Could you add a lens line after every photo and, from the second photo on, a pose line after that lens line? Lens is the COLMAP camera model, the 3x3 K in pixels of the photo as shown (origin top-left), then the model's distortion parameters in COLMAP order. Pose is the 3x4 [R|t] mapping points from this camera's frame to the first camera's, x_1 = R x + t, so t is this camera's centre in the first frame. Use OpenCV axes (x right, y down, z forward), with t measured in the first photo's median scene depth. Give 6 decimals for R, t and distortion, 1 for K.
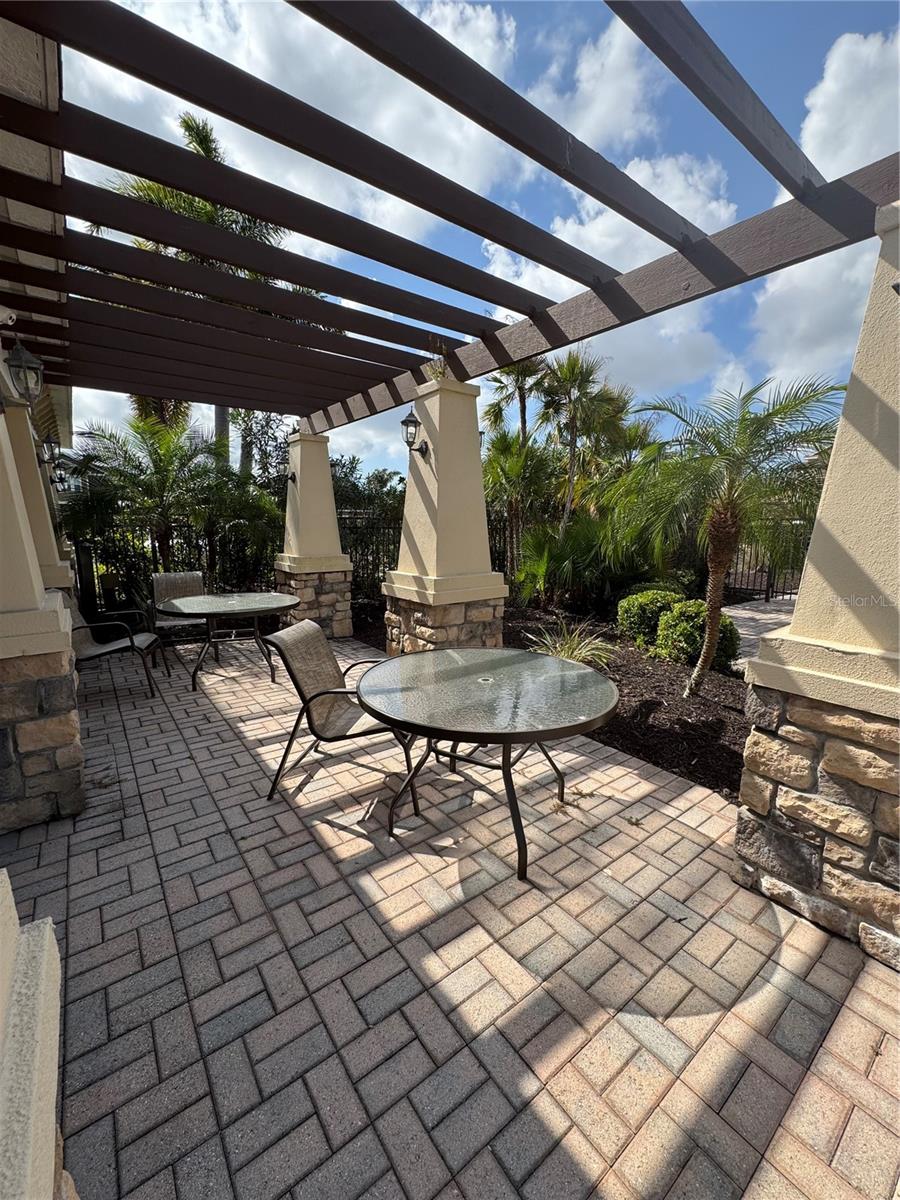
lens RADIAL K [[481.3, 0, 458.7], [0, 481.3, 599.2], [0, 0, 1]] dist [-0.010315, 0.002789]
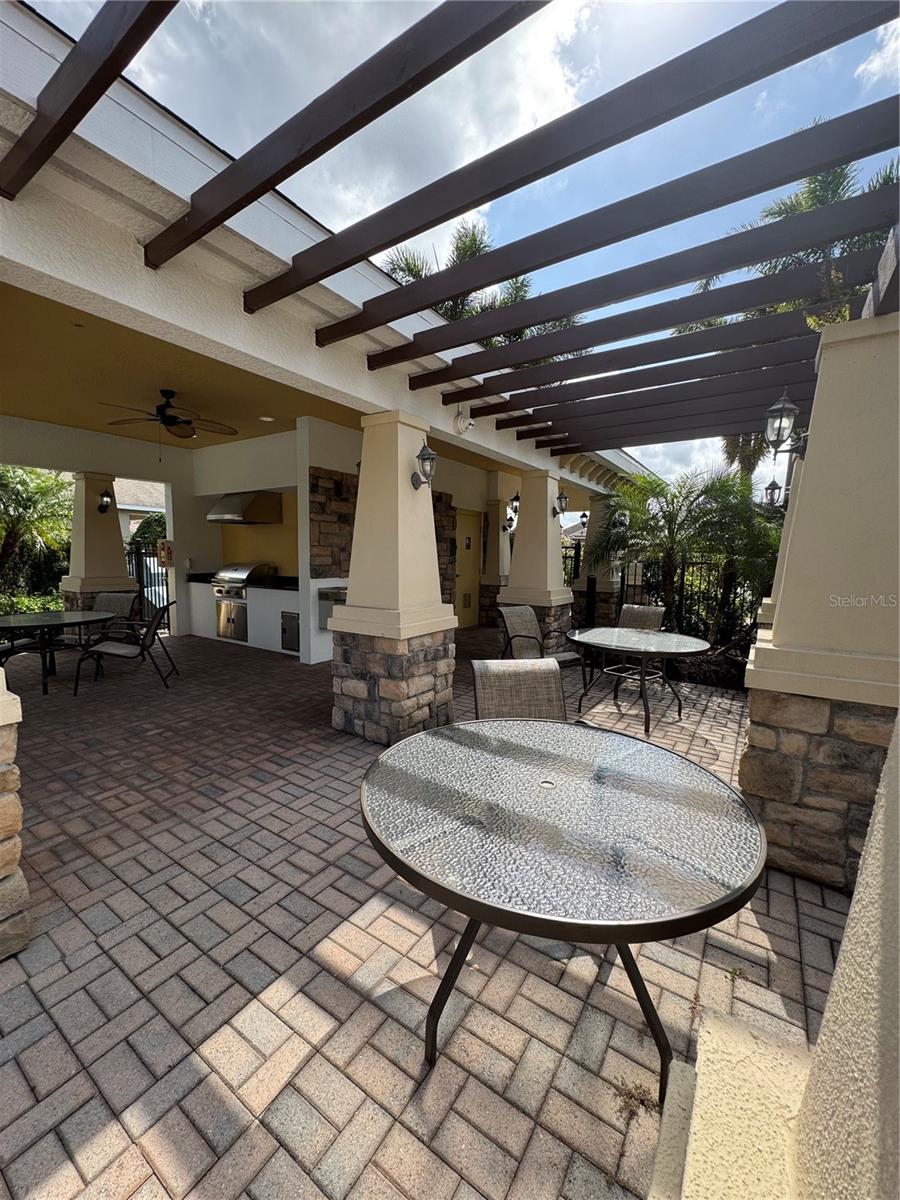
lens RADIAL K [[481.3, 0, 454.3], [0, 481.3, 601.9], [0, 0, 1]] dist [-0.010315, 0.002789]
pose [[0.318066, 0.091232, -0.943669, 0.815010], [-0.159671, 0.986296, 0.041535, -0.124057], [0.934526, 0.137465, 0.328274, 0.785952]]
